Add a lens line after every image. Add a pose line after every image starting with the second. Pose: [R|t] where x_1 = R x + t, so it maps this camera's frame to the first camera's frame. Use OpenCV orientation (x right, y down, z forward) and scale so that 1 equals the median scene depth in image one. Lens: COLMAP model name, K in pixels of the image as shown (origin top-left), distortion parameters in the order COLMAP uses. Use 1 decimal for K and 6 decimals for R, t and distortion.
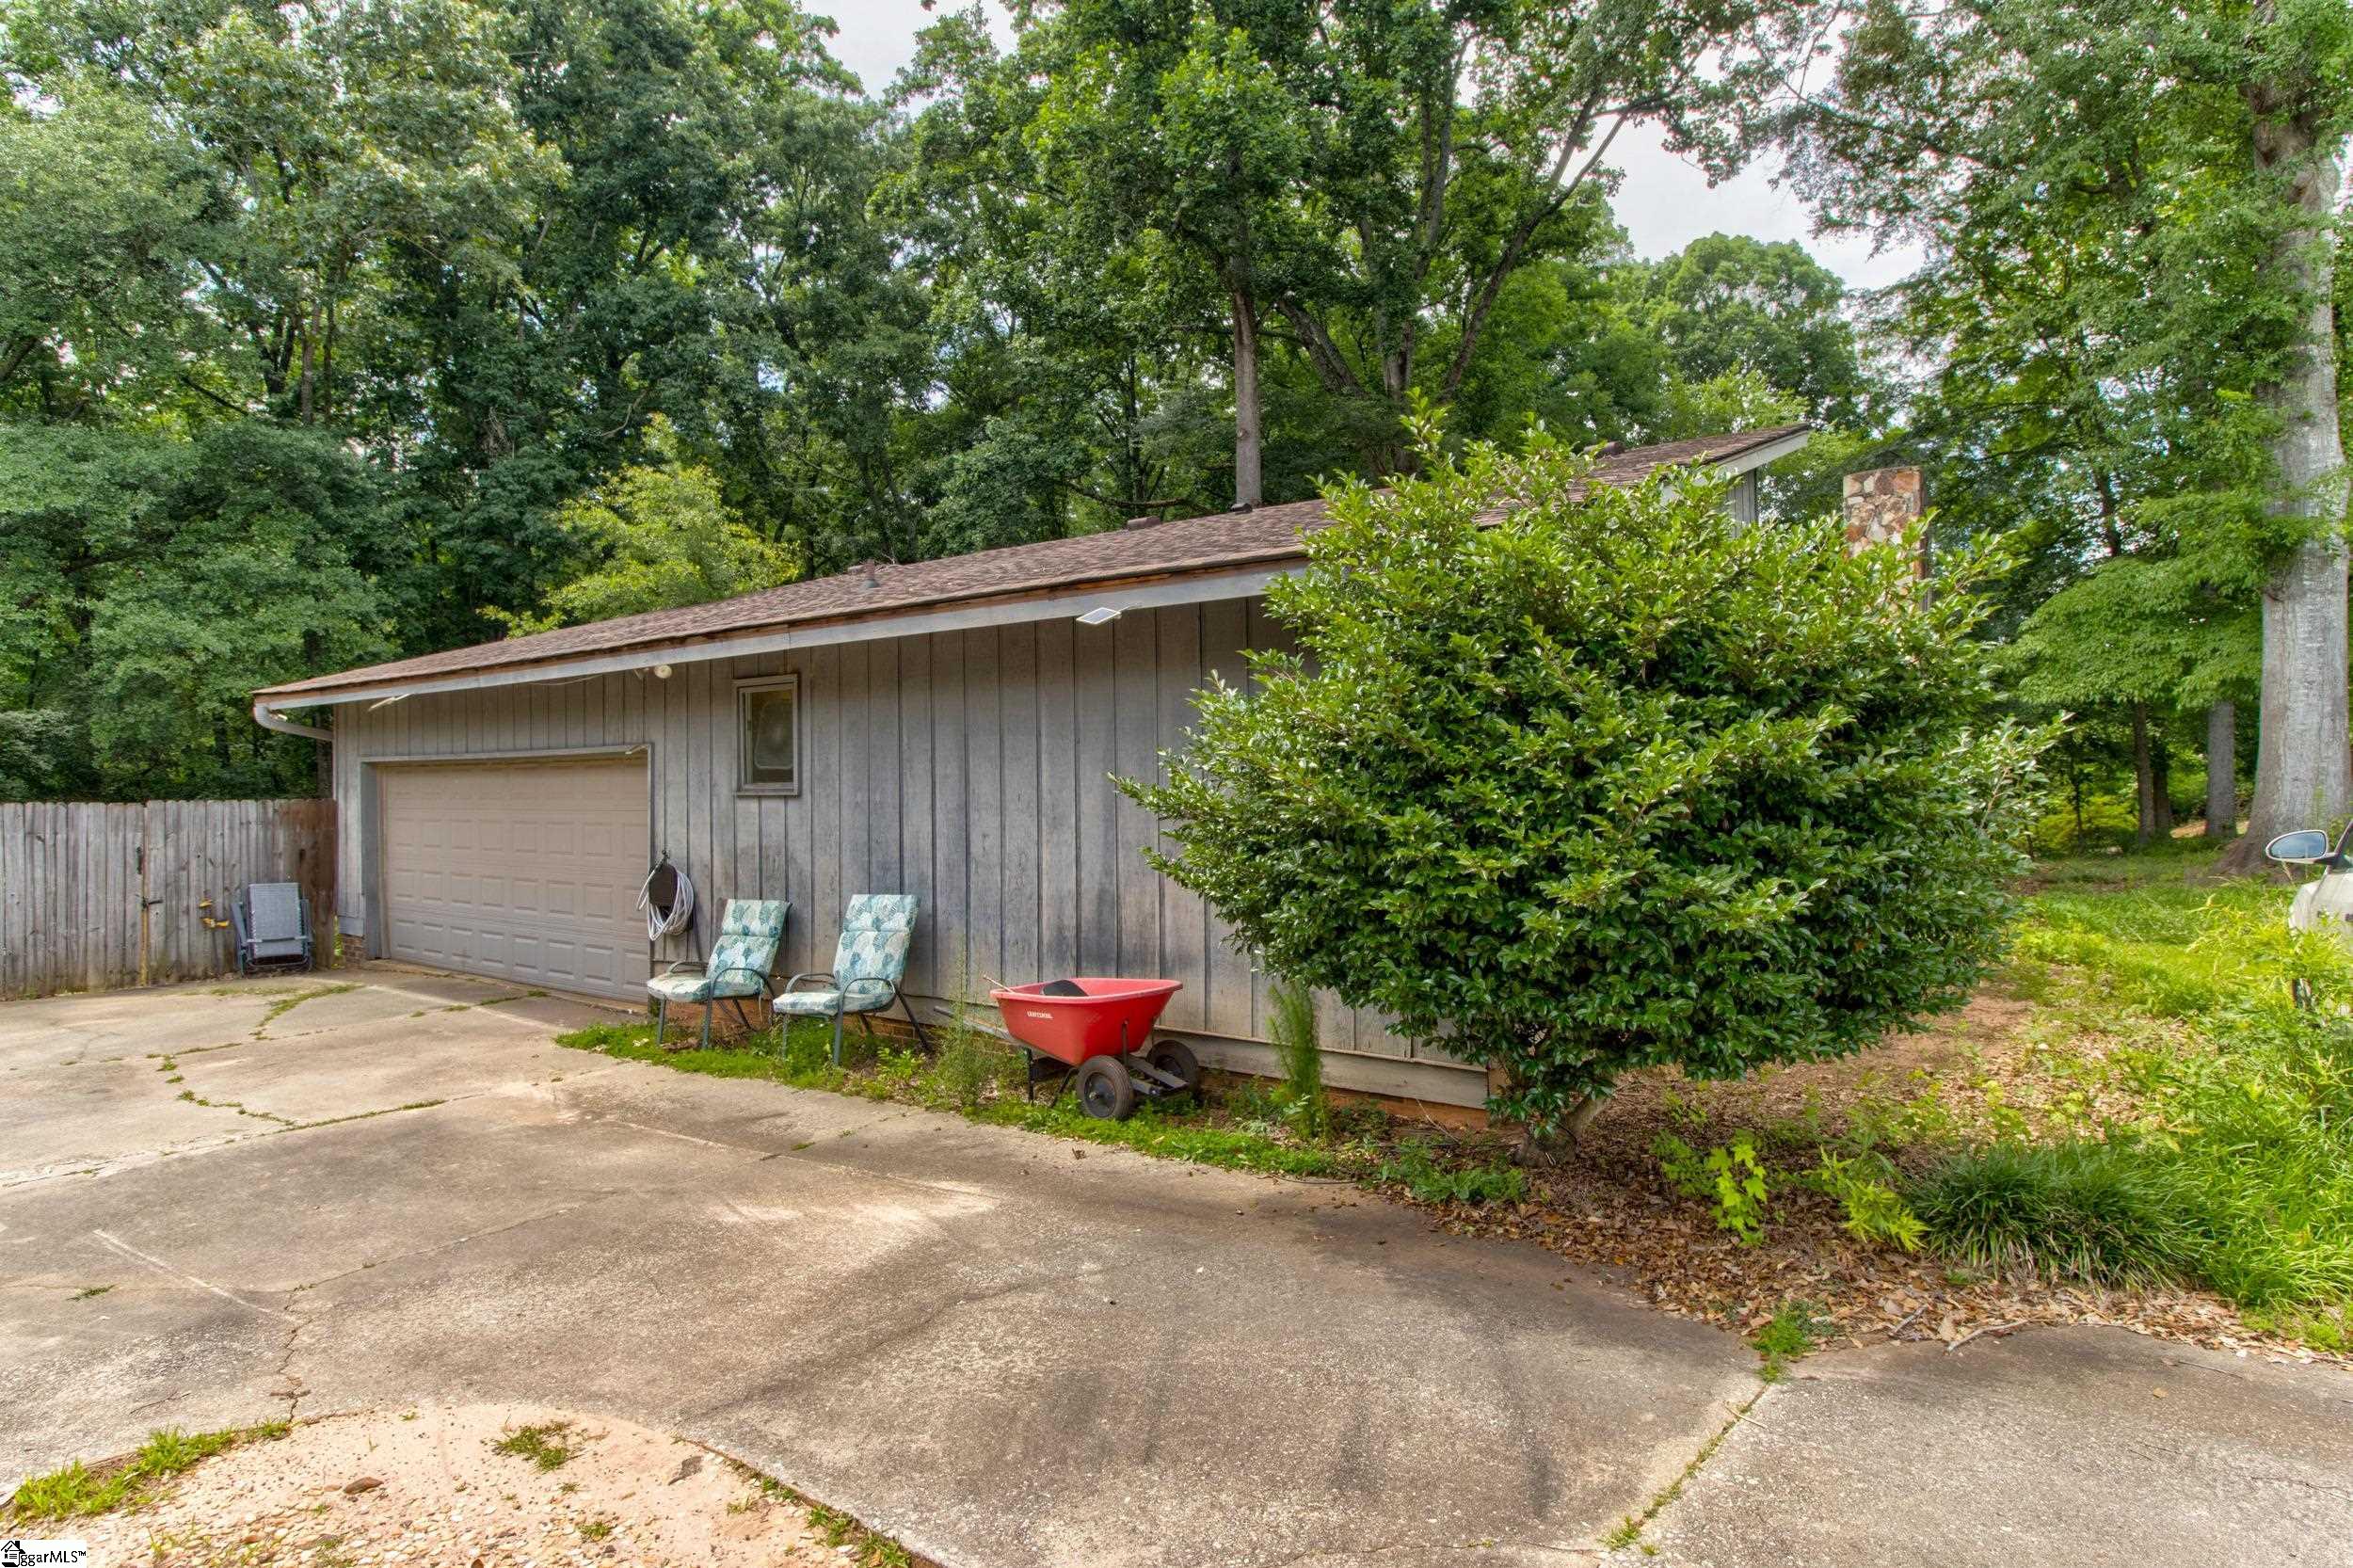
lens RADIAL K [[1198.4, 0, 1175.9], [0, 1198.4, 773.8], [0, 0, 1]] dist [0.002537, 0.000398]
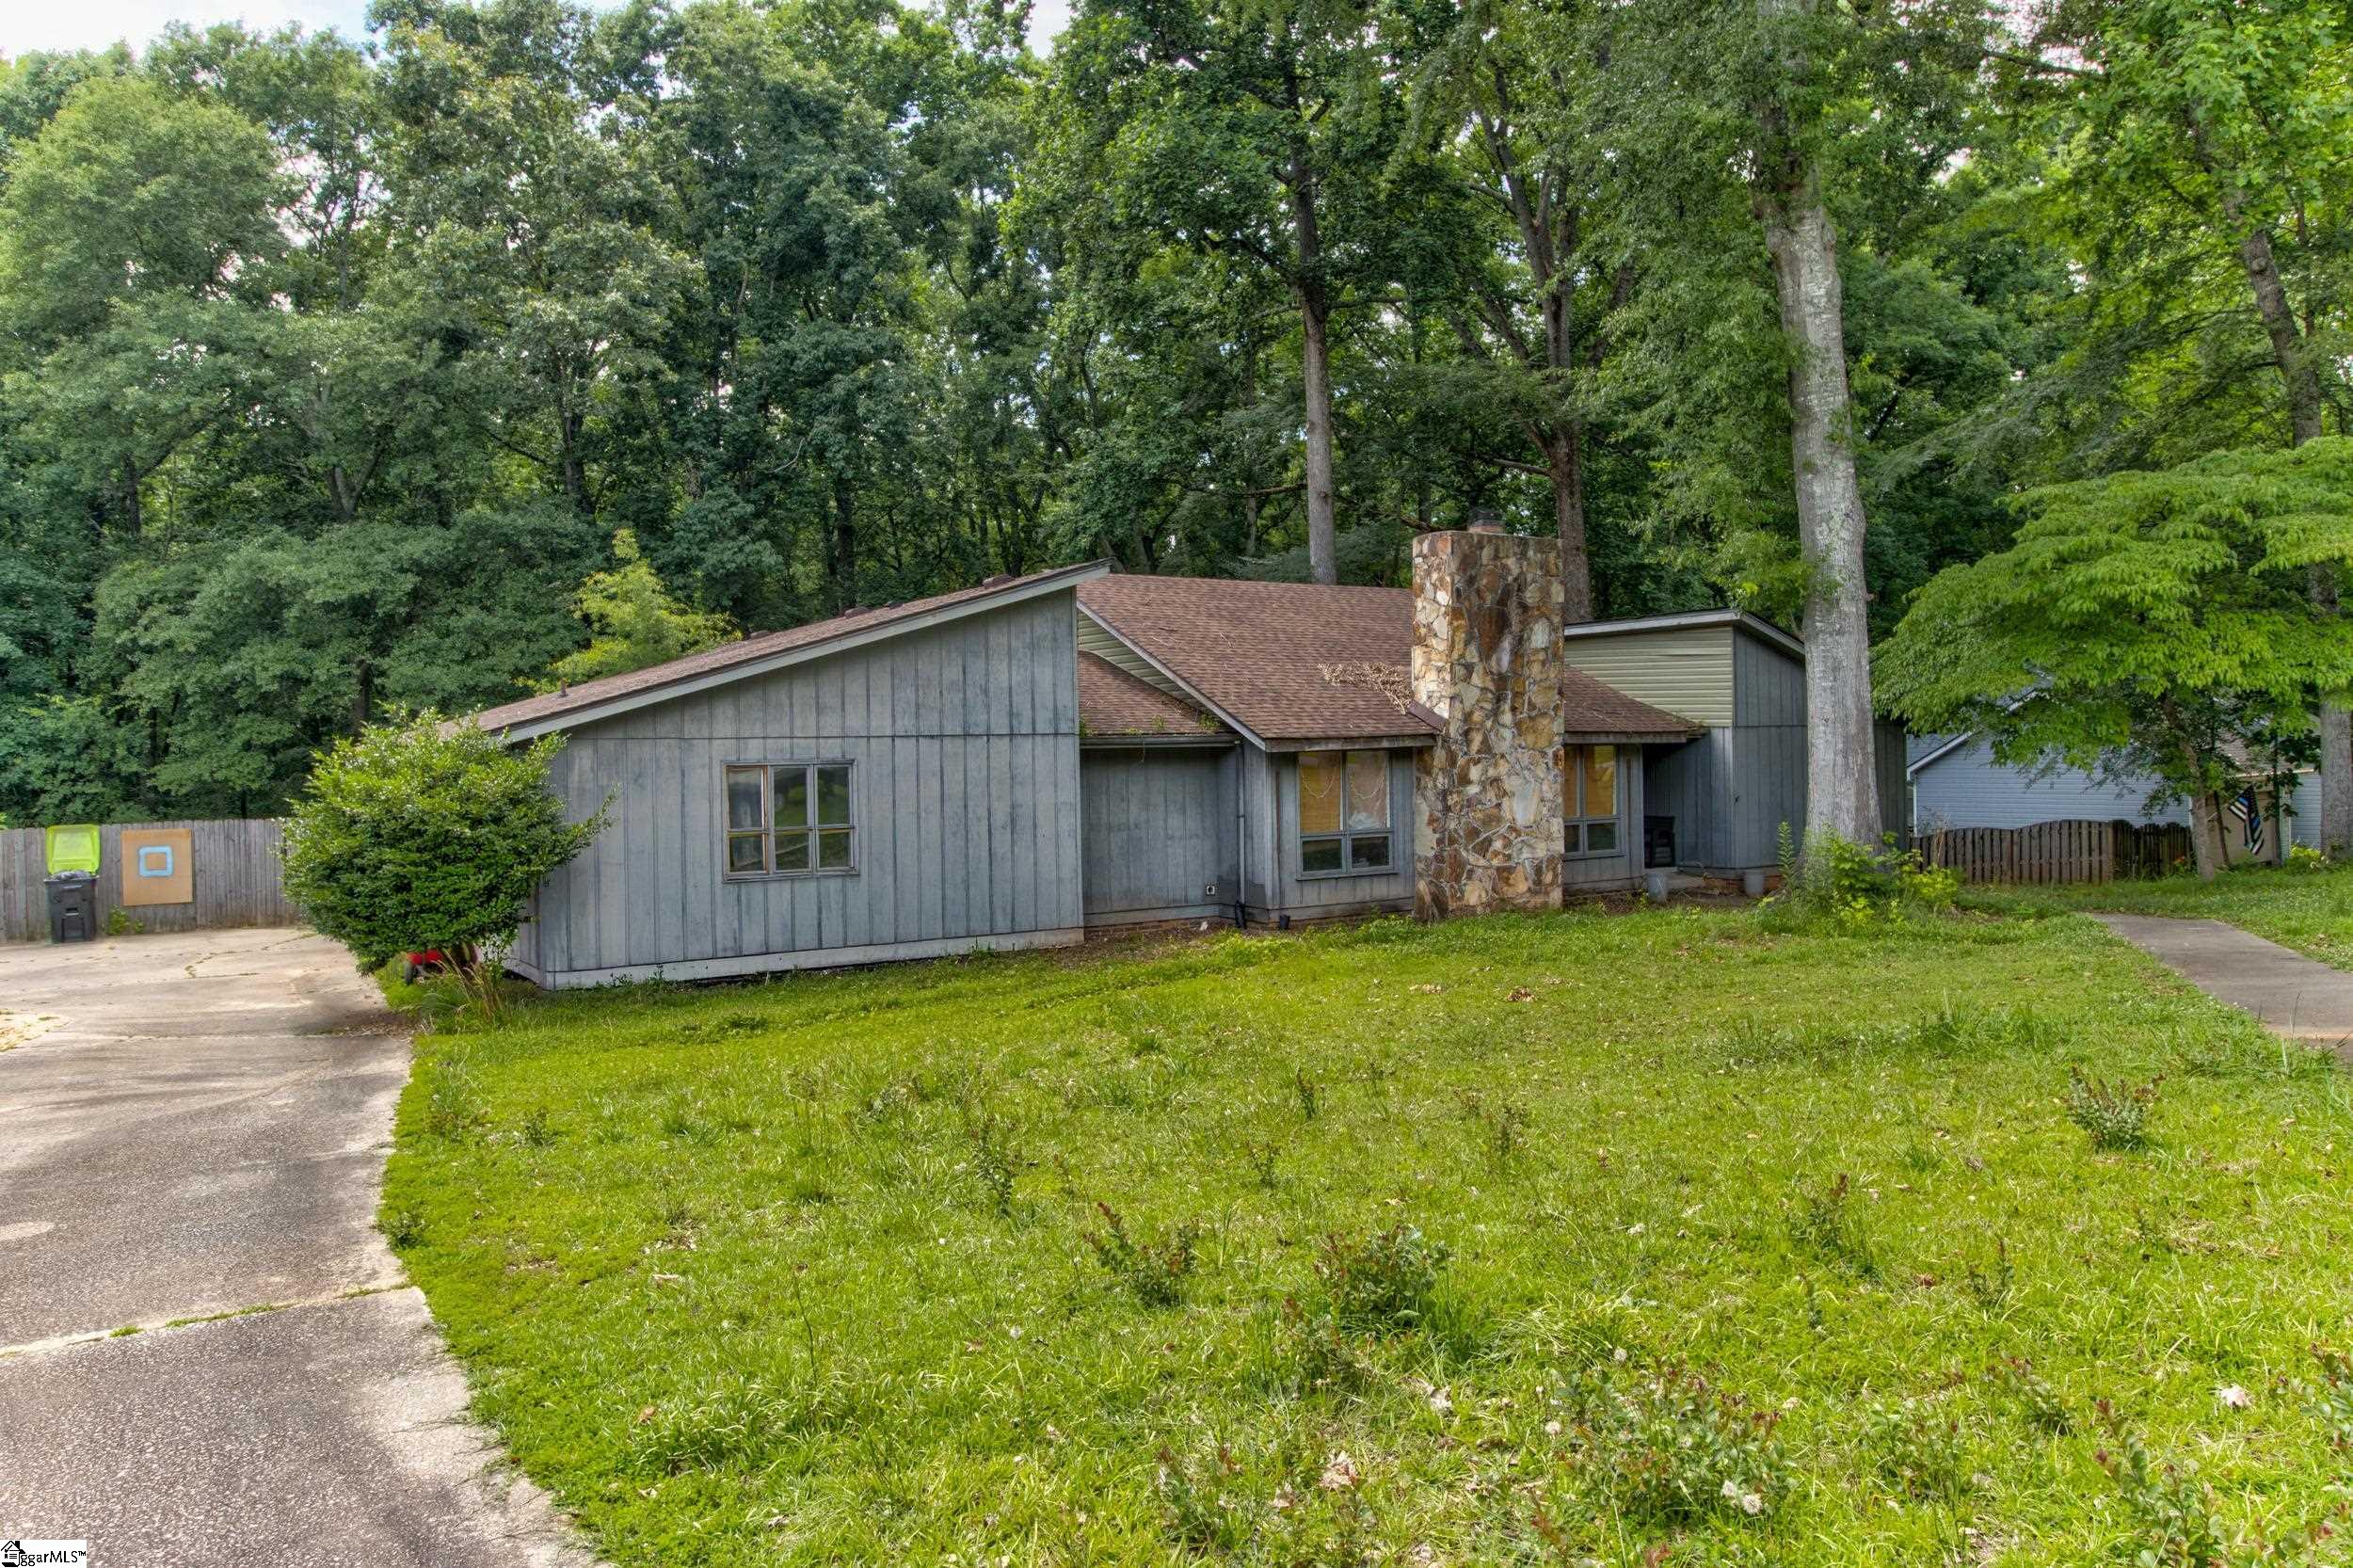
lens RADIAL K [[1542.7, 0, 1176.6], [0, 1542.7, 785.2], [0, 0, 1]] dist [-0.001981, -0.000167]
pose [[0.925956, 0.003206, -0.377617, 0.820315], [0.008422, 0.999540, 0.029140, -0.054566], [0.377537, -0.030162, 0.925503, -0.399228]]
